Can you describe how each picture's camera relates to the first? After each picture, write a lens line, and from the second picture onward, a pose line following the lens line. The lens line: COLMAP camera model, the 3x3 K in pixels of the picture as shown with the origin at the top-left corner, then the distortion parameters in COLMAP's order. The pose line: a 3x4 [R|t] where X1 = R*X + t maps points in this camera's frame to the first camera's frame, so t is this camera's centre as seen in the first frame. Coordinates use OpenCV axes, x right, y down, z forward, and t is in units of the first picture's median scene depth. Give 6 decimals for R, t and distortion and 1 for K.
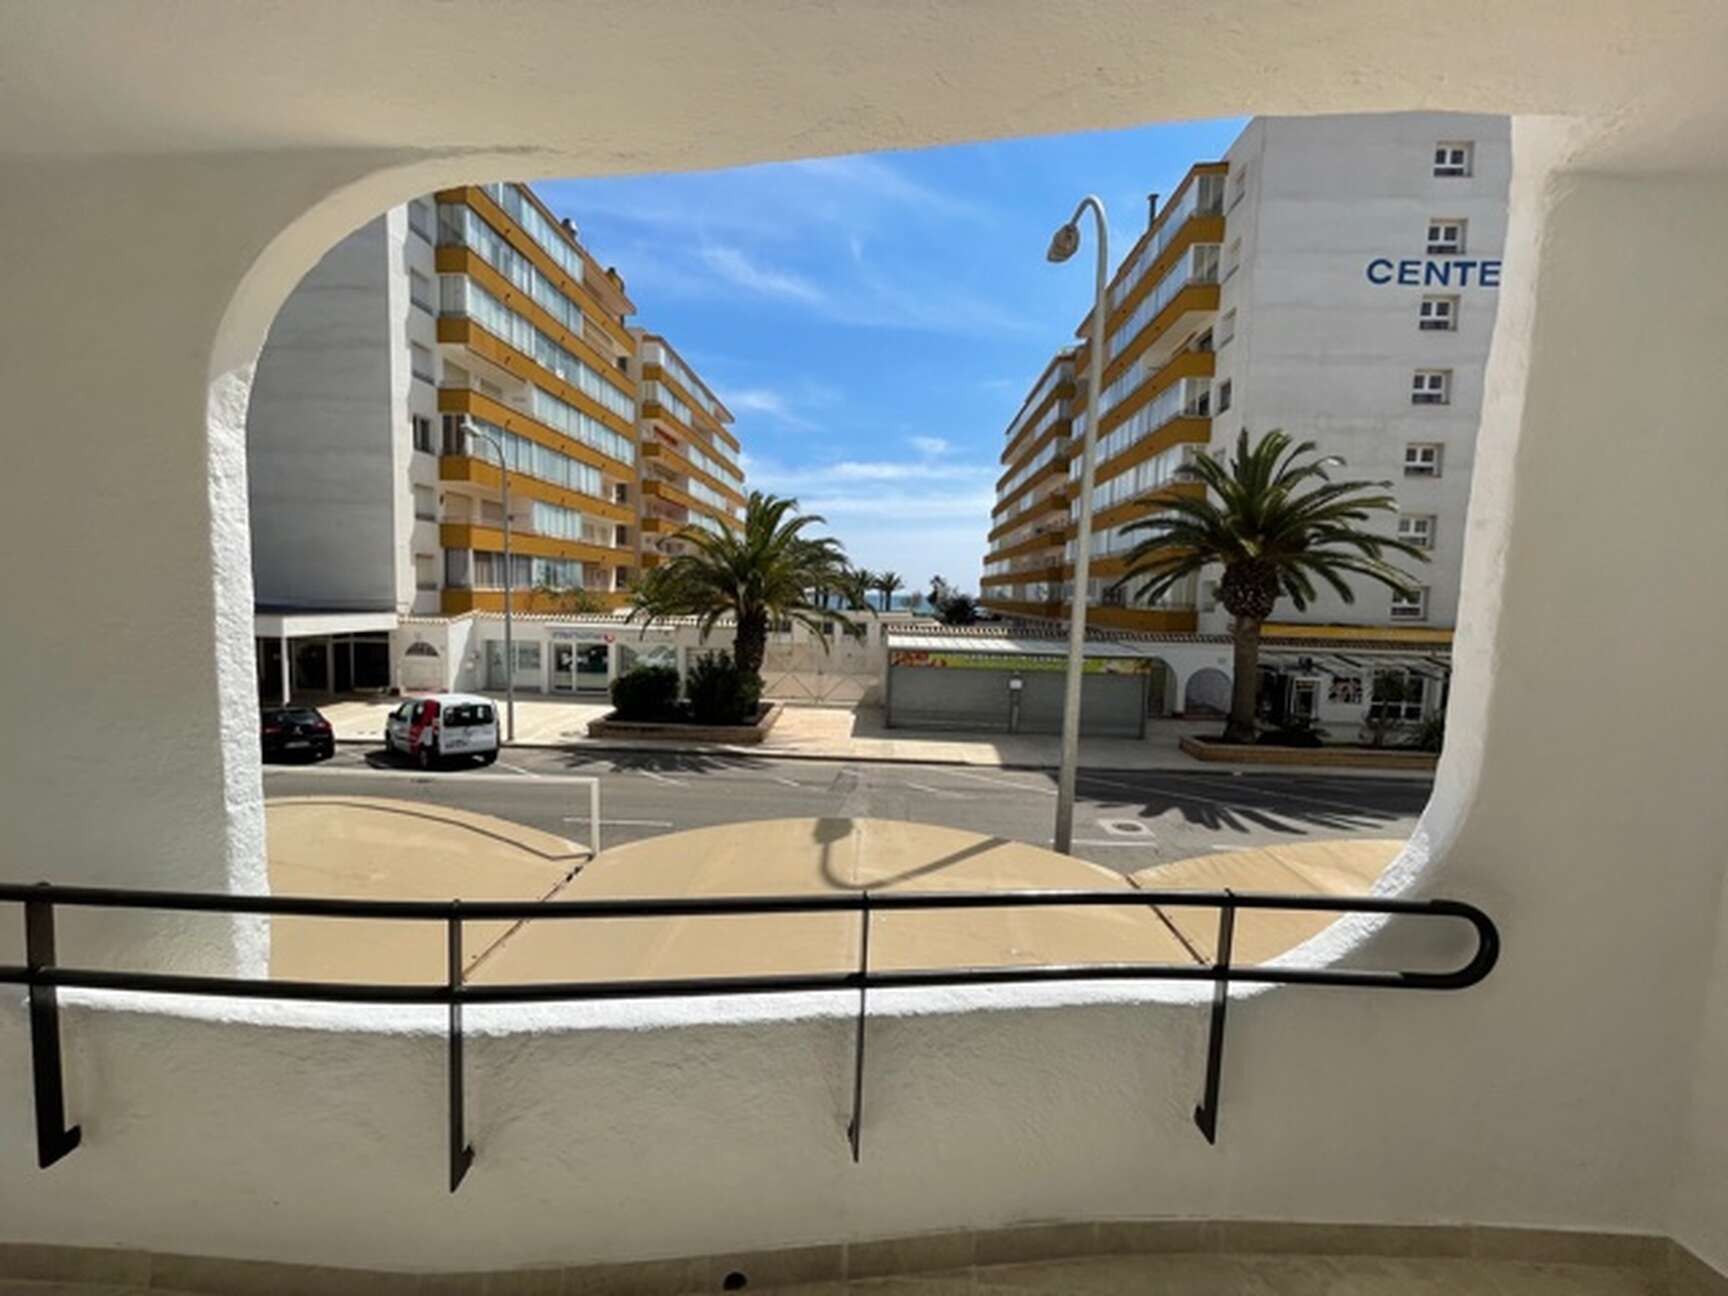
lens RADIAL K [[698.4, 0, 848.0], [0, 698.4, 649.1], [0, 0, 1]] dist [-0.005326, 0.000284]
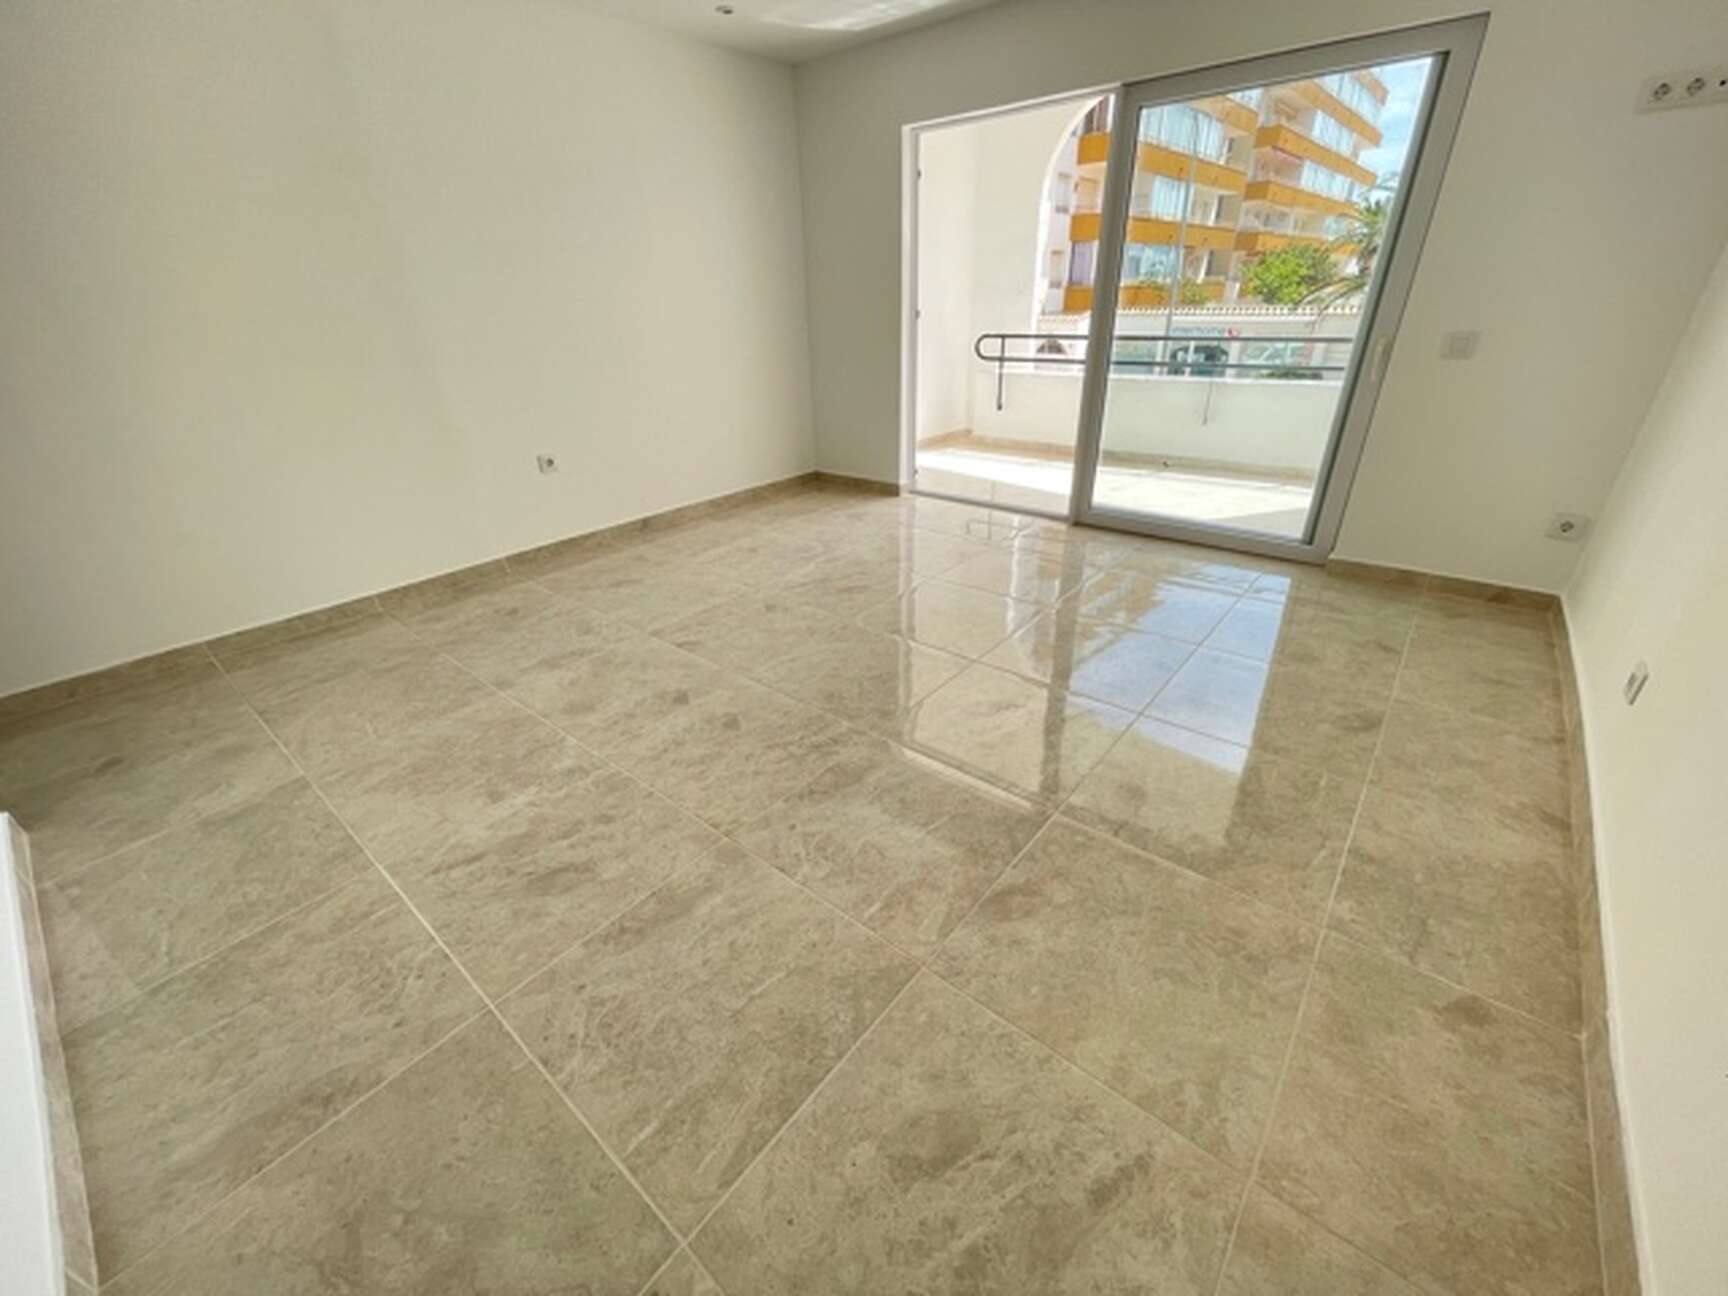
lens RADIAL K [[693.6, 0, 850.7], [0, 693.6, 653.3], [0, 0, 1]] dist [-0.000334, 0.000489]
pose [[0.785095, 0.236775, -0.572332, -0.114783], [0.004284, 0.921949, 0.387288, 0.018935], [0.619361, -0.306510, 0.722803, -0.145199]]
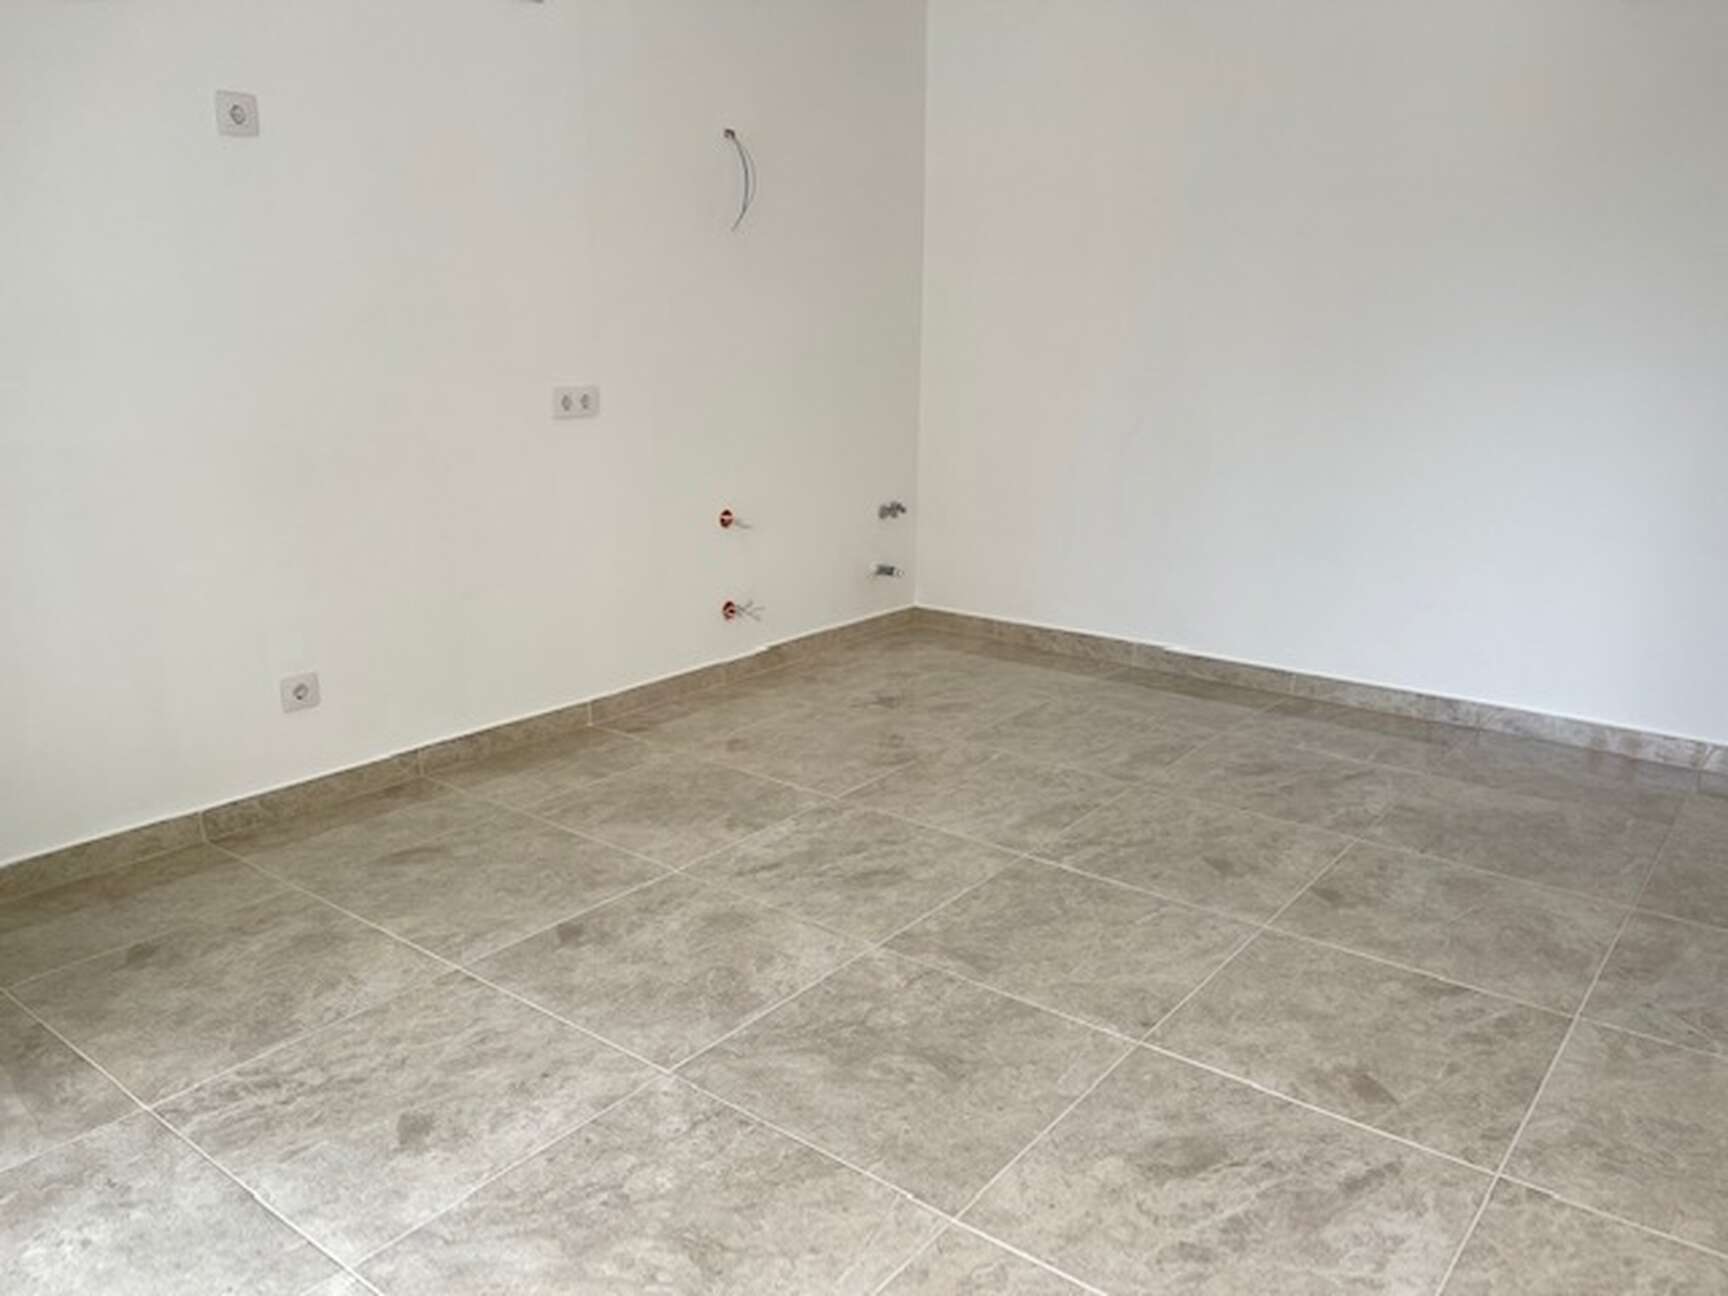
lens RADIAL K [[1311.1, 0, 860.9], [0, 1311.1, 651.1], [0, 0, 1]] dist [0.073302, -0.082877]
pose [[-0.808595, -0.182639, 0.559301, -0.204461], [0.016958, 0.942971, 0.332443, 0.001693], [-0.588121, 0.278296, -0.759385, 0.000643]]
